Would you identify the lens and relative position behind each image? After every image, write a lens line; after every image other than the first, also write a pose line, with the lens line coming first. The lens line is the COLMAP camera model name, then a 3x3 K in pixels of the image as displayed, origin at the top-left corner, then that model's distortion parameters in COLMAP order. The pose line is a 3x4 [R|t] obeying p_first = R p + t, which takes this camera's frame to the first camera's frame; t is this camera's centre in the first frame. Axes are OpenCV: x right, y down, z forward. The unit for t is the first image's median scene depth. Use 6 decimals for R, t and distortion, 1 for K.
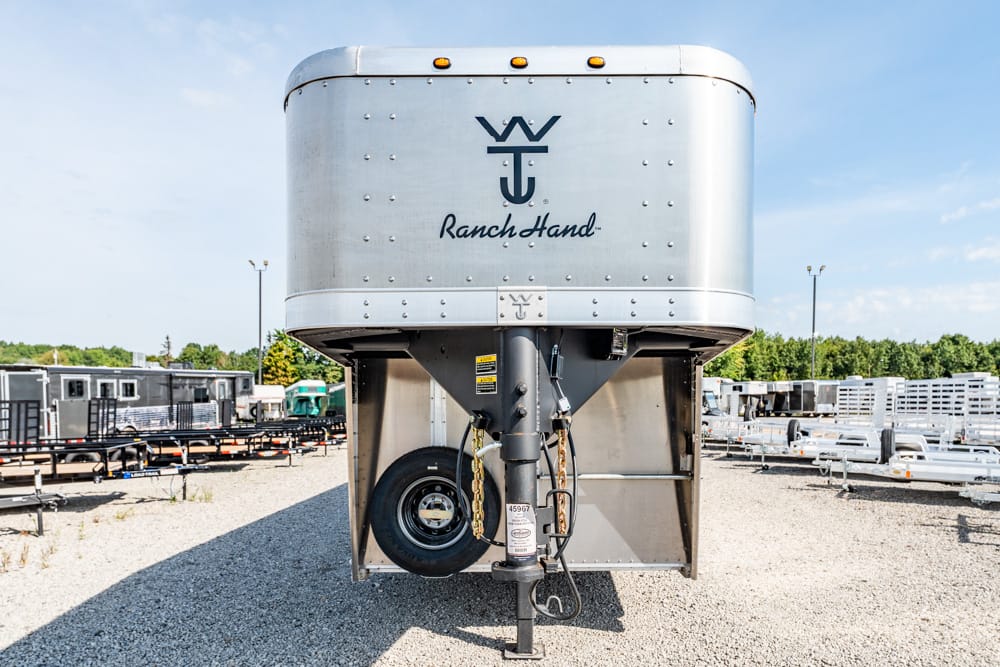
lens RADIAL K [[647.7, 0, 513.3], [0, 647.7, 410.5], [0, 0, 1]] dist [0.000438, 0.000107]
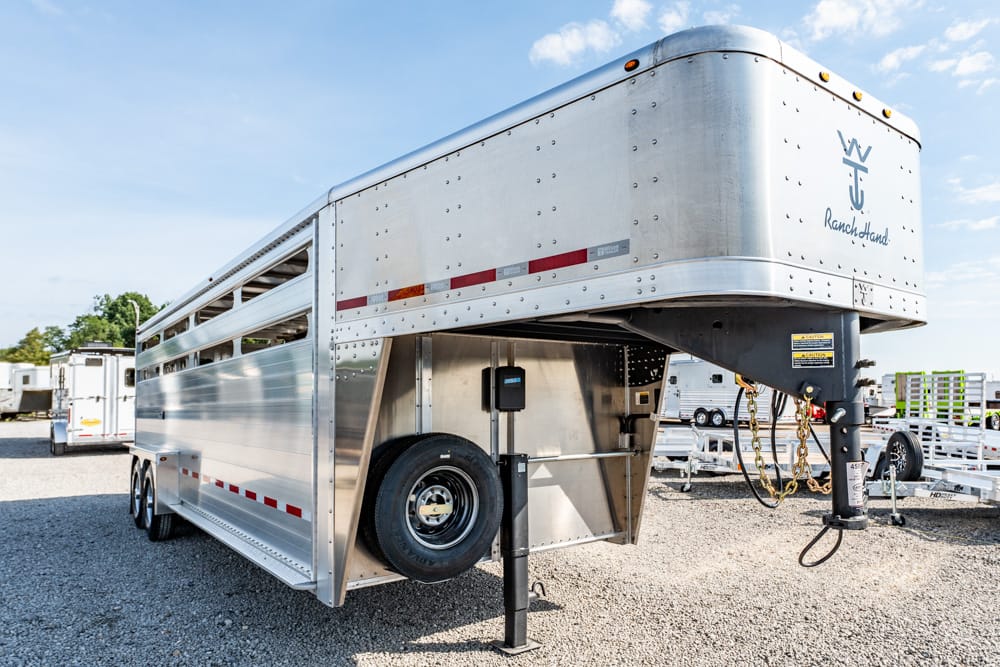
lens RADIAL K [[647.7, 0, 534.1], [0, 647.7, 367.8], [0, 0, 1]] dist [0.000438, 0.000107]
pose [[0.784058, 0.032677, 0.619827, -0.571244], [0.005194, 0.998233, -0.059197, 0.019782], [-0.620666, 0.049633, 0.782502, 0.212845]]
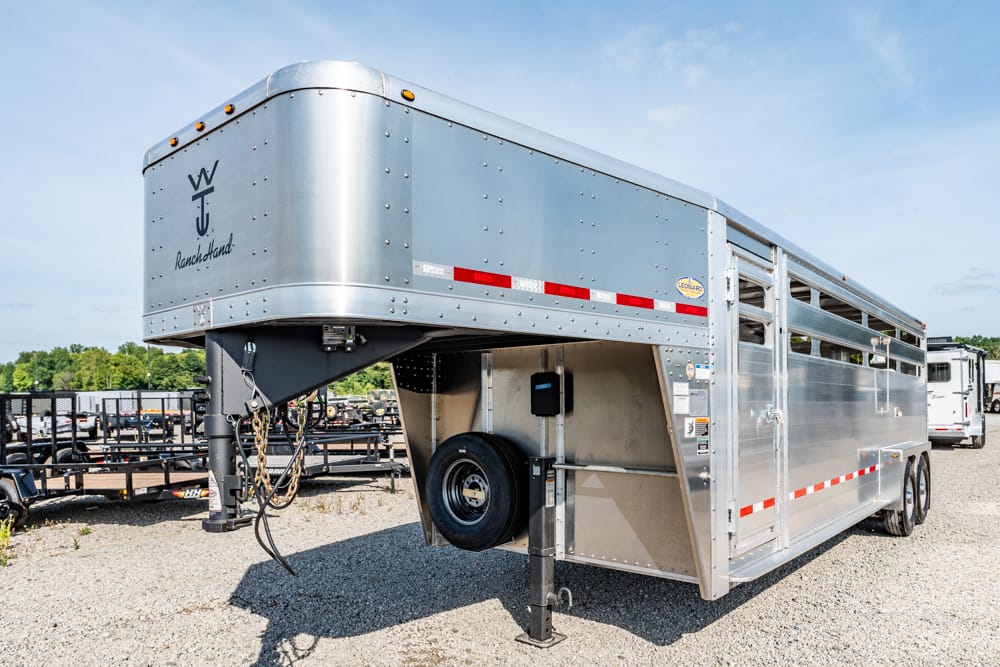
lens RADIAL K [[647.7, 0, 501.3], [0, 647.7, 400.2], [0, 0, 1]] dist [0.000438, 0.000107]
pose [[0.775054, -0.004007, -0.631882, 0.609438], [0.001704, 0.999990, -0.004251, 0.006622], [0.631893, 0.002217, 0.775053, 0.180438]]
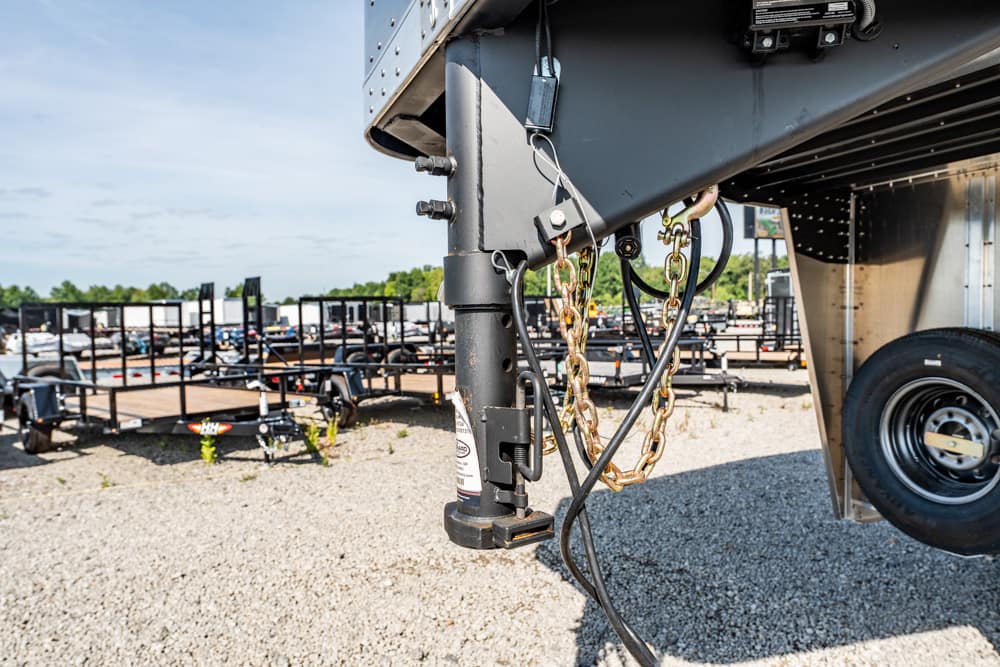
lens RADIAL K [[647.7, 0, 505.6], [0, 647.7, 332.9], [0, 0, 1]] dist [0.000438, 0.000107]
pose [[0.415025, 0.025265, -0.909459, 0.239913], [0.006353, 0.999509, 0.030666, 0.040307], [0.909788, -0.018505, 0.414660, 0.396840]]
